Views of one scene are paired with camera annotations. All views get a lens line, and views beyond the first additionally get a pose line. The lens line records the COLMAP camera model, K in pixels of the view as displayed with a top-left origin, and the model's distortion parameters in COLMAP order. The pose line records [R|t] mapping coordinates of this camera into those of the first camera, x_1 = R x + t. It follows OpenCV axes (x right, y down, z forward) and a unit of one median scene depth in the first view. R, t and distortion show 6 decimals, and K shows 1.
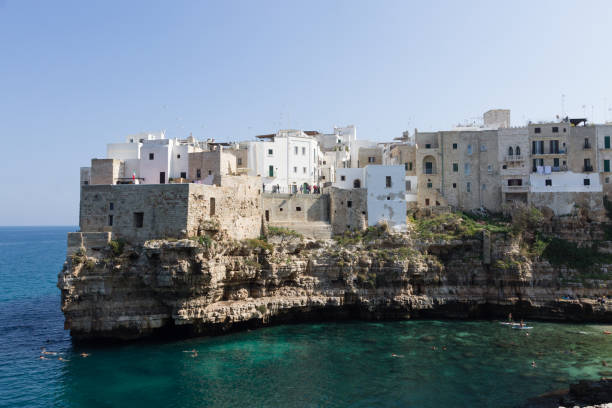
lens RADIAL K [[511.6, 0, 306.0], [0, 511.6, 204.0], [0, 0, 1]] dist [0.002686, 0.005288]
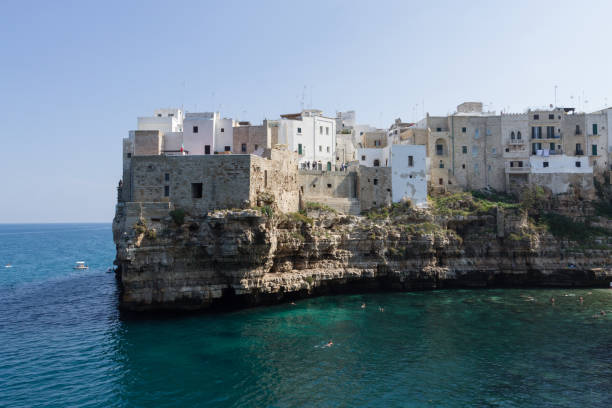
lens RADIAL K [[511.6, 0, 306.0], [0, 511.6, 204.0], [0, 0, 1]] dist [0.002686, 0.005288]
pose [[0.988503, 0.001869, 0.151187, -0.223993], [-0.002540, 0.999988, 0.004246, 0.043684], [-0.151177, -0.004582, 0.988496, -0.013789]]
